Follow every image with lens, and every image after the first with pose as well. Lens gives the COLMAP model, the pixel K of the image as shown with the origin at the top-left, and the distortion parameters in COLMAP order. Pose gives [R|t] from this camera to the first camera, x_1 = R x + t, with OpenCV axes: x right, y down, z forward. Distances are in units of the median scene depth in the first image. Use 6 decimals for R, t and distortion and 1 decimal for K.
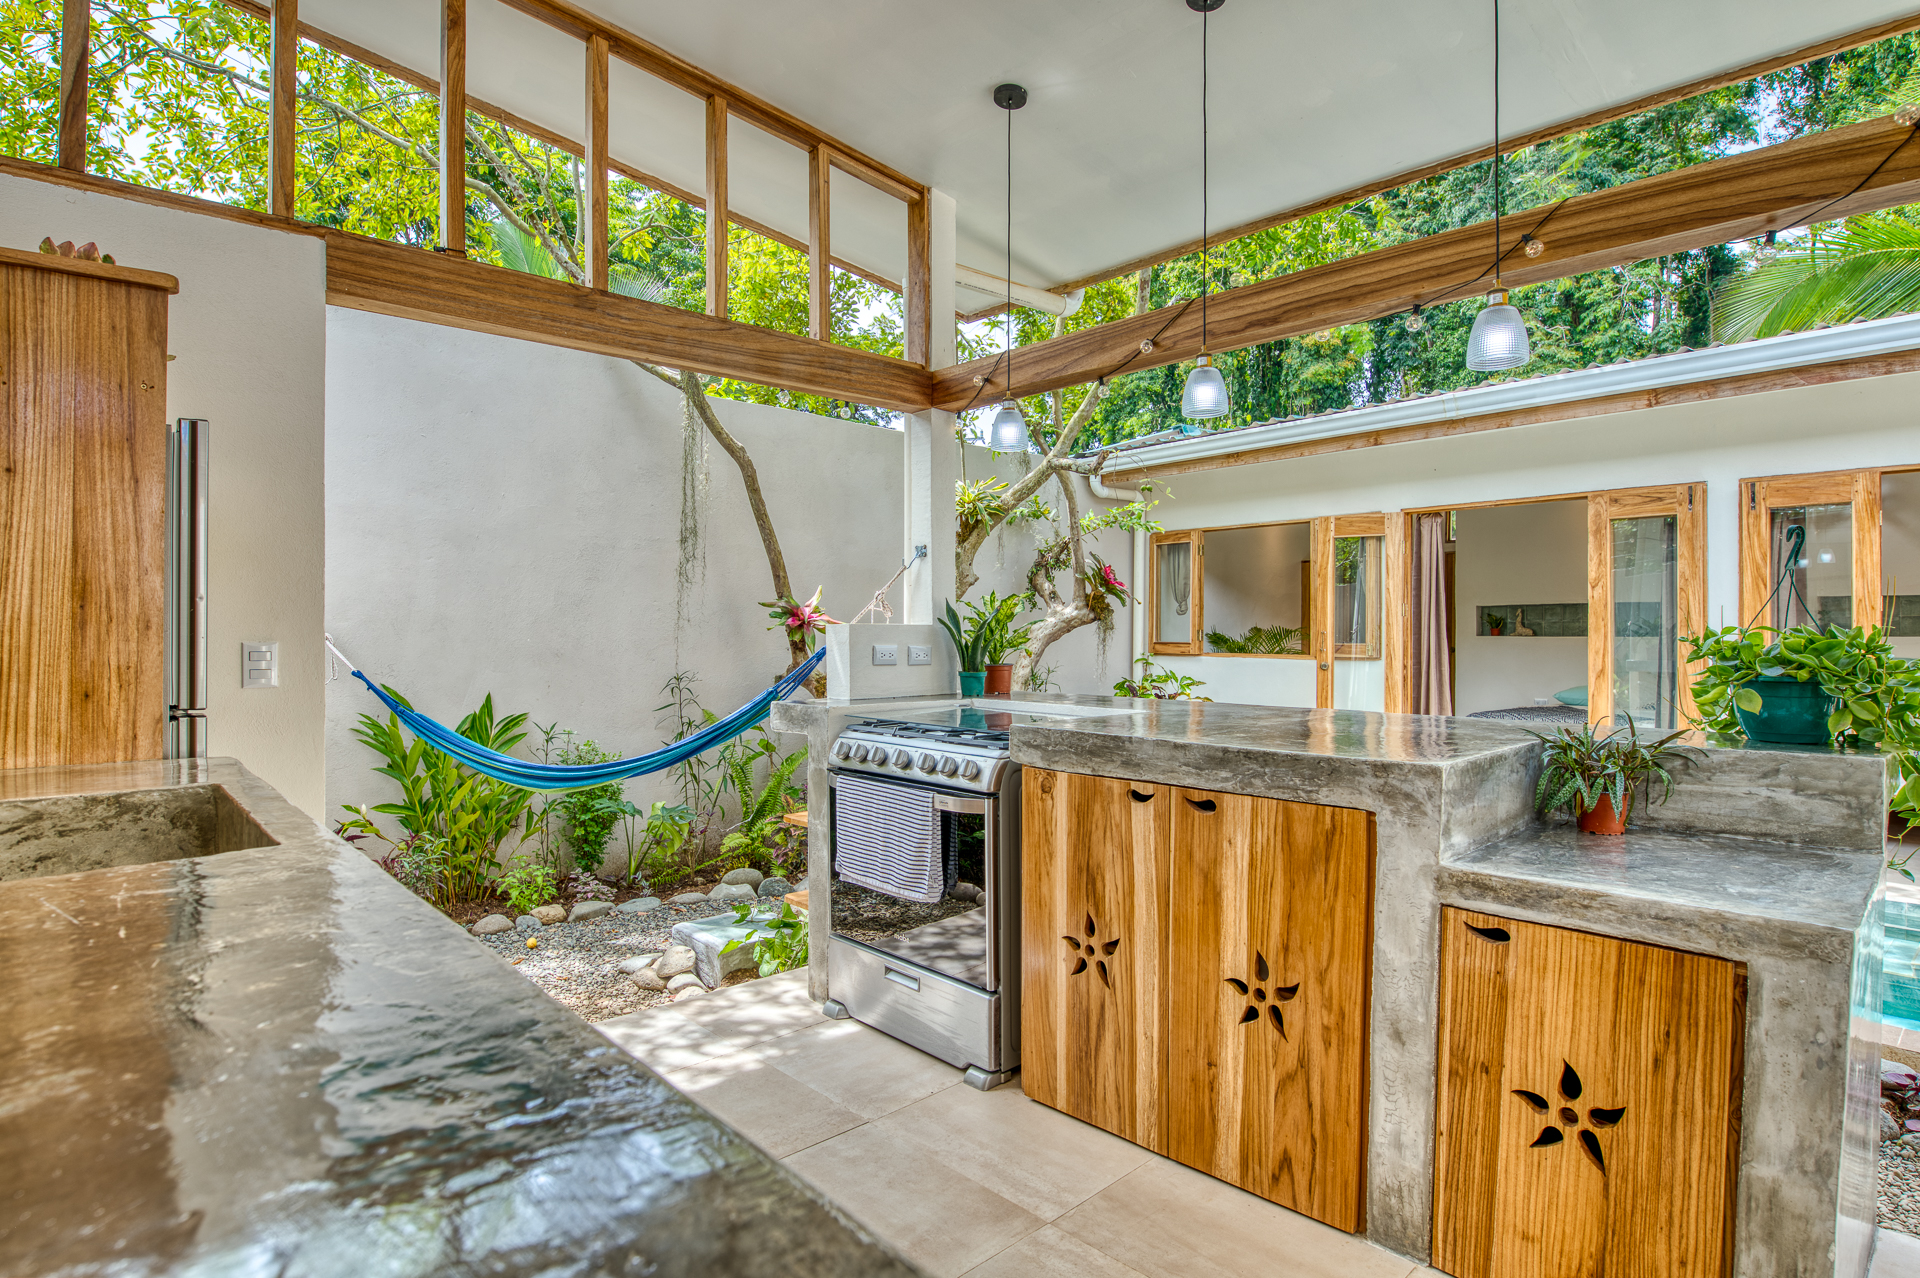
lens RADIAL K [[989.4, 0, 959.1], [0, 989.4, 632.0], [0, 0, 1]] dist [-0.000178, -0.013120]
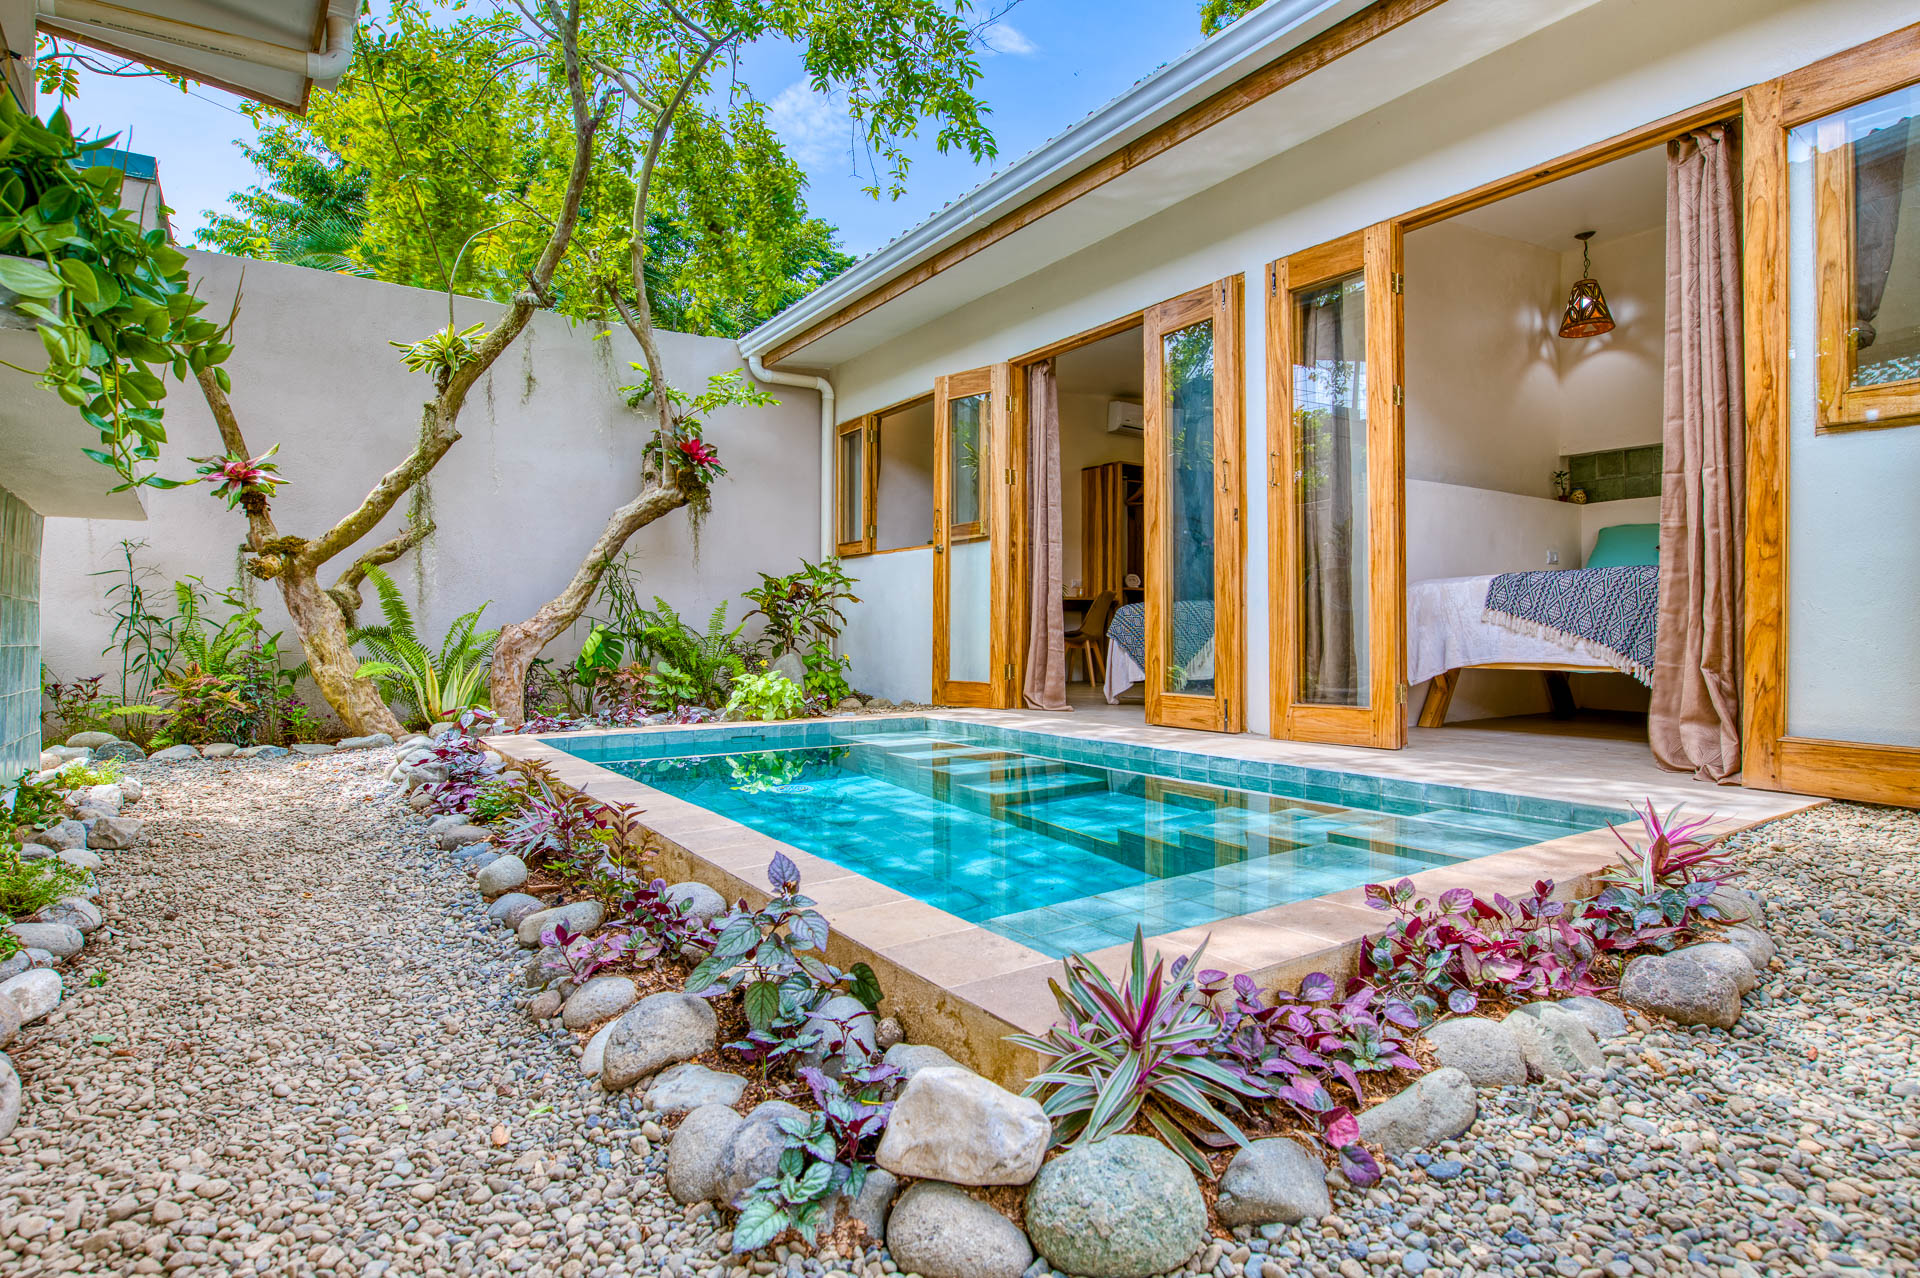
lens RADIAL K [[989.4, 0, 959.1], [0, 989.4, 632.0], [0, 0, 1]] dist [-0.000178, -0.013120]
pose [[0.992610, -0.004035, -0.121283, 0.589678], [0.004142, 0.999991, 0.000625, 0.128186], [0.121279, -0.001122, 0.992618, 0.169130]]
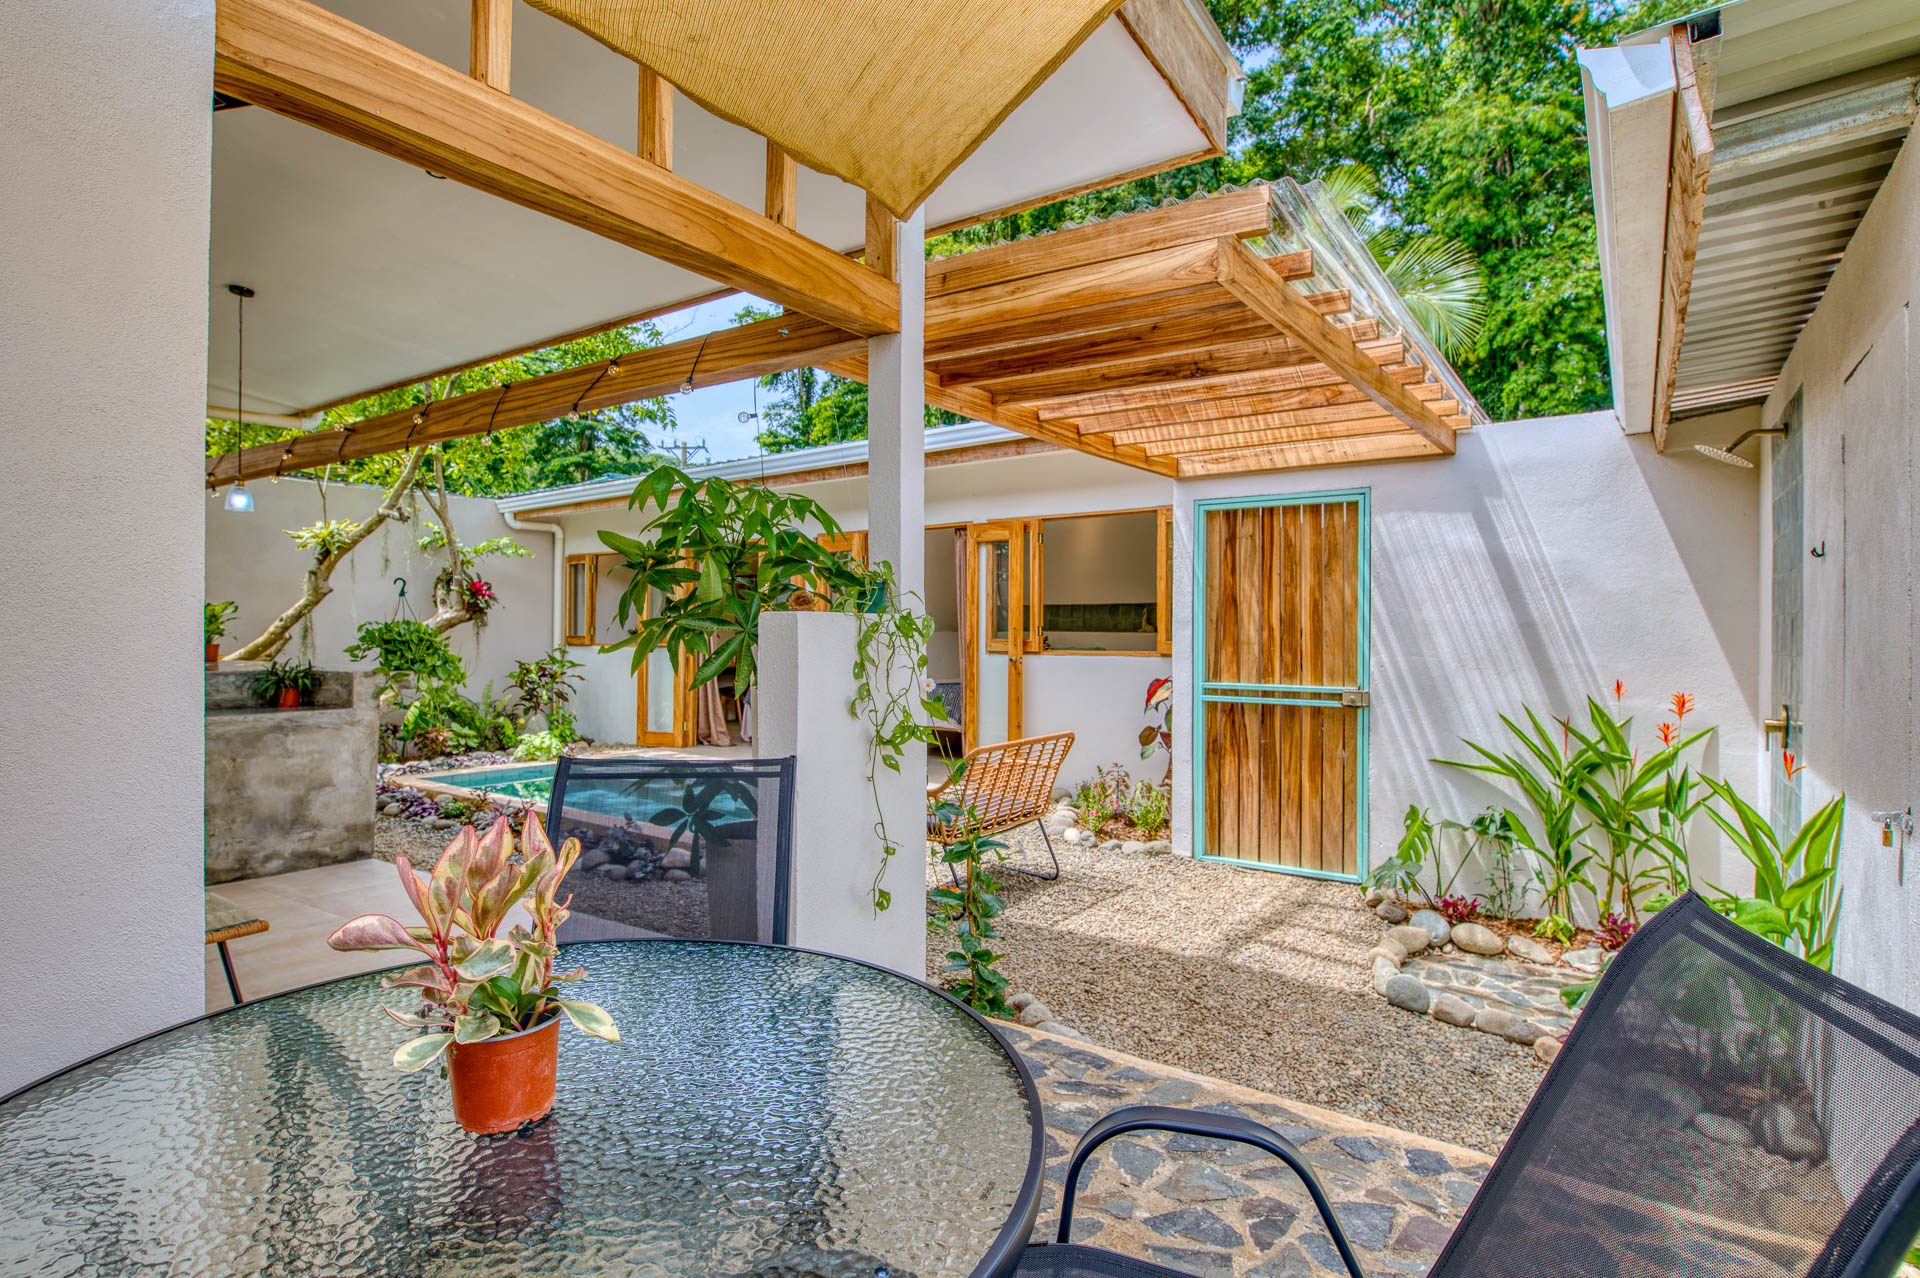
lens RADIAL K [[989.4, 0, 959.1], [0, 989.4, 632.0], [0, 0, 1]] dist [-0.000178, -0.013120]
pose [[0.979582, 0.001264, 0.201042, 0.639551], [-0.001039, 0.999999, -0.001225, 0.007967], [-0.201043, 0.000991, 0.979582, -0.607818]]
